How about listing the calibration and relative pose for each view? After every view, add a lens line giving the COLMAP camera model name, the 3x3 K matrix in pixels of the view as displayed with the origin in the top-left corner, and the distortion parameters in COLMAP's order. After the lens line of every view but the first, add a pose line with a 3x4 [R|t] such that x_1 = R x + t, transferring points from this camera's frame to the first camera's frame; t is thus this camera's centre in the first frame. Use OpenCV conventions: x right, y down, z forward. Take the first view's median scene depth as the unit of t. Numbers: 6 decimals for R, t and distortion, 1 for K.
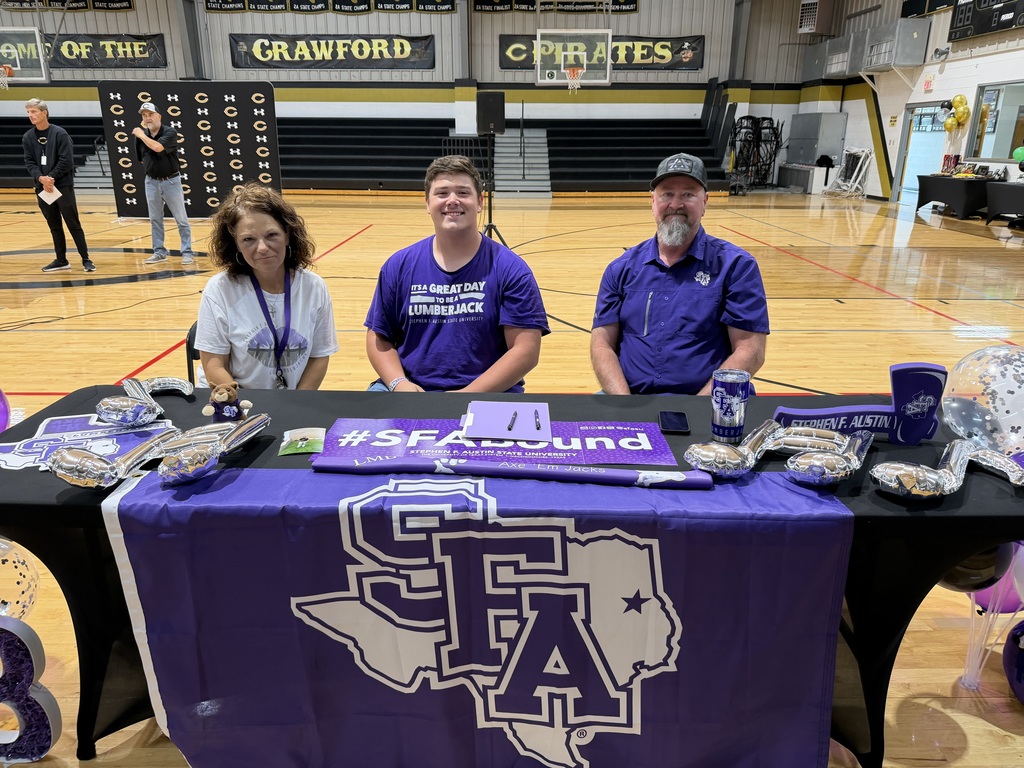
lens RADIAL K [[724.8, 0, 506.1], [0, 724.8, 387.2], [0, 0, 1]] dist [0.023483, -0.027457]
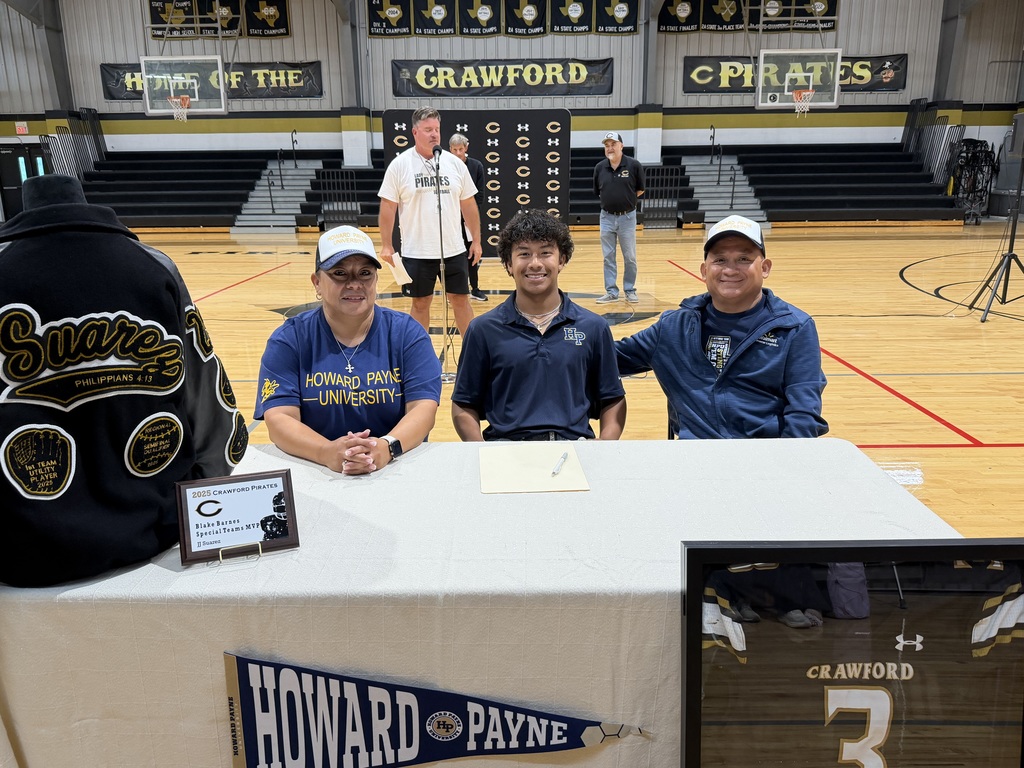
lens RADIAL K [[807.4, 0, 515.0], [0, 807.4, 394.4], [0, 0, 1]] dist [0.024470, -0.033354]
pose [[0.999908, -0.011851, -0.006553, -0.221507], [0.011454, 0.998271, -0.057661, -0.000482], [0.007225, 0.057581, 0.998315, -0.001699]]
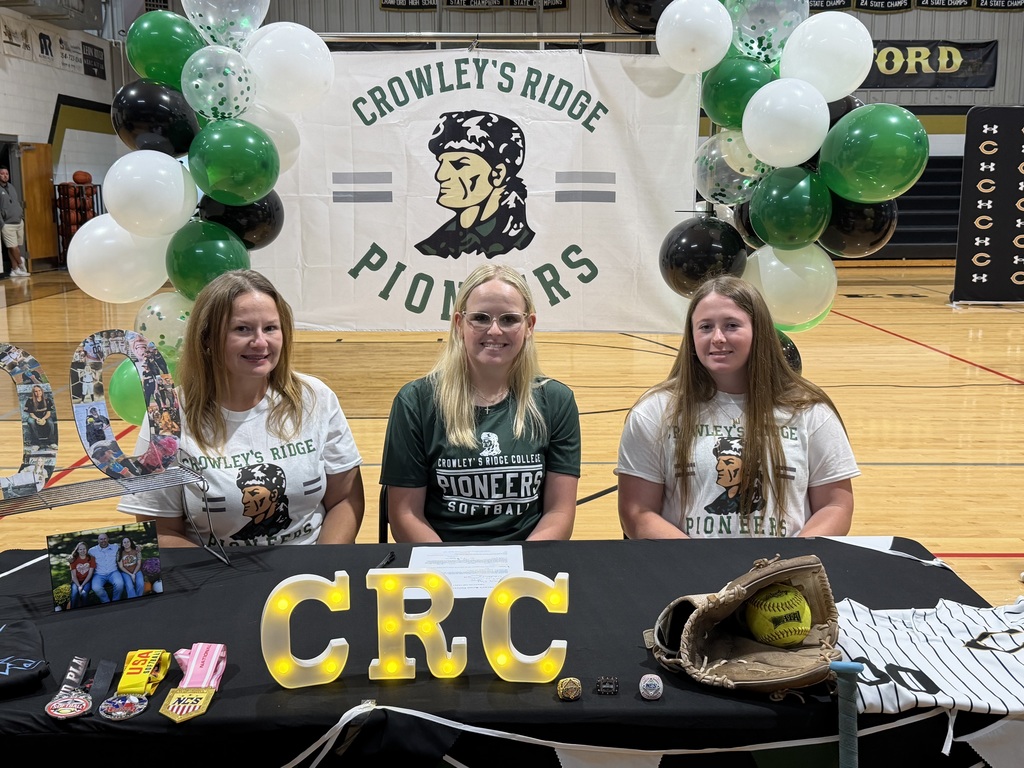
lens RADIAL K [[1151.2, 0, 513.9], [0, 1151.2, 378.9], [0, 0, 1]] dist [-0.007573, 0.000000]
pose [[0.999732, -0.007472, 0.021904, -0.580561], [0.010911, 0.986838, -0.161345, 0.000336], [-0.020410, 0.161540, 0.986655, -0.008077]]
